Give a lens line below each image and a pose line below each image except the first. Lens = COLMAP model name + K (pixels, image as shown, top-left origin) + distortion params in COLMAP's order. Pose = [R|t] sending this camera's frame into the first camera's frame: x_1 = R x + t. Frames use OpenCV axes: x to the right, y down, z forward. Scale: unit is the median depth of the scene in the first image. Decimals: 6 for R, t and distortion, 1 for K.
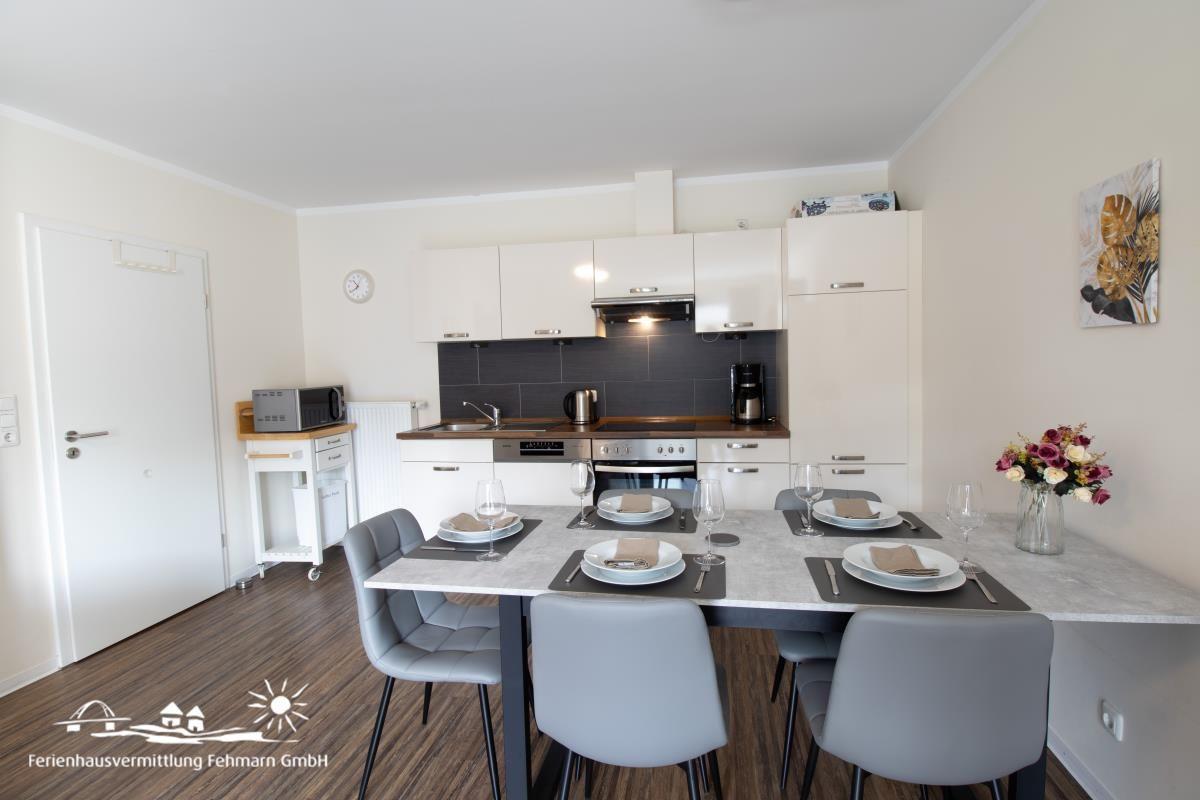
lens RADIAL K [[559.5, 0, 606.2], [0, 559.5, 389.5], [0, 0, 1]] dist [-0.001482, -0.000151]
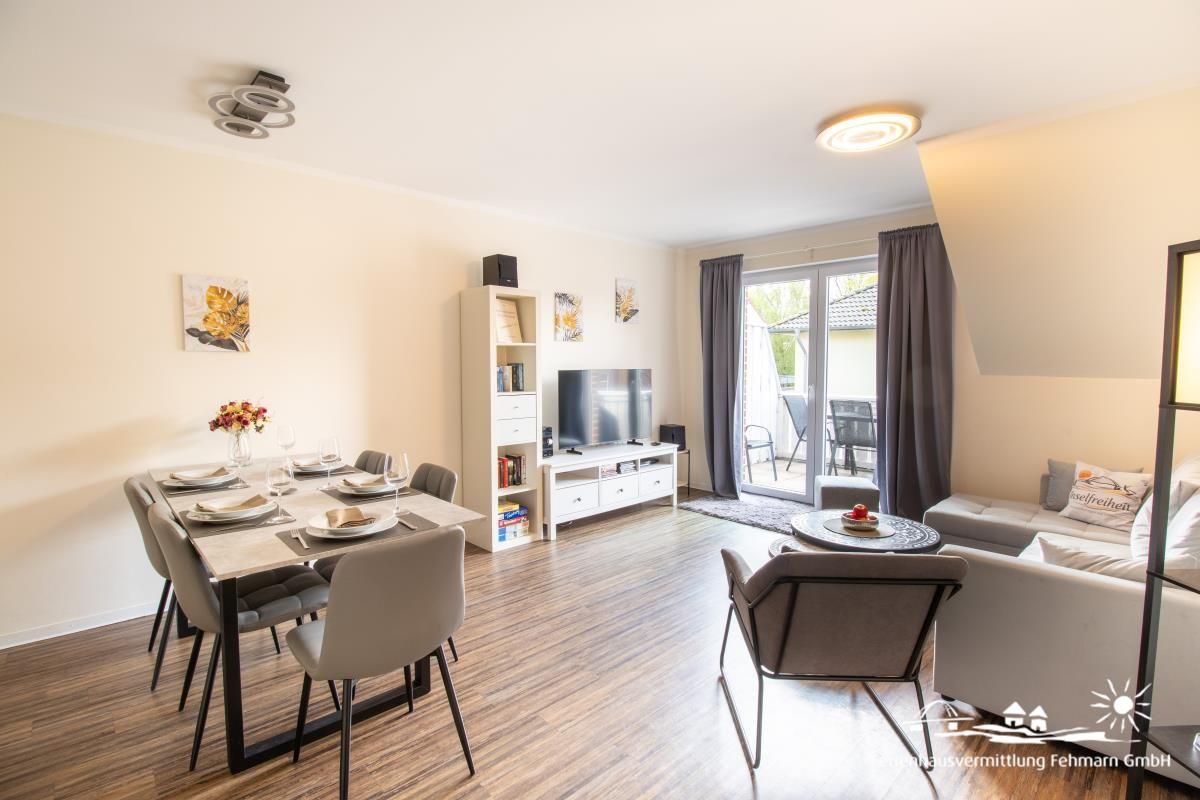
lens RADIAL K [[554.5, 0, 606.3], [0, 554.5, 393.7], [0, 0, 1]] dist [0.029610, -0.000121]
pose [[-0.804693, -0.007384, 0.593646, -0.651247], [0.054761, 0.994737, 0.086602, -0.027862], [-0.591161, 0.102196, -0.800053, 0.830931]]
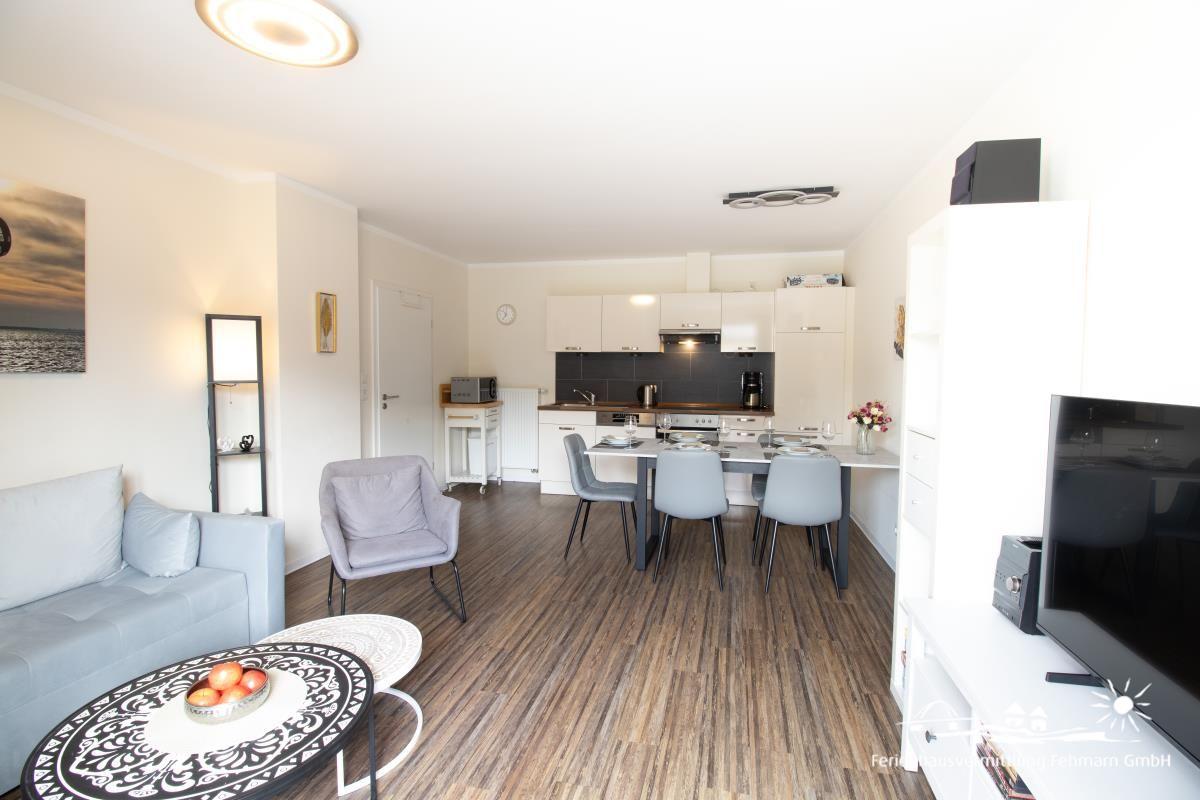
lens RADIAL K [[554.5, 0, 606.3], [0, 554.5, 393.7], [0, 0, 1]] dist [0.029610, -0.000121]
pose [[0.998353, 0.037361, -0.043546, -0.101484], [-0.037515, 0.999292, -0.002730, 0.038207], [0.043414, 0.004359, 0.999048, -0.651353]]
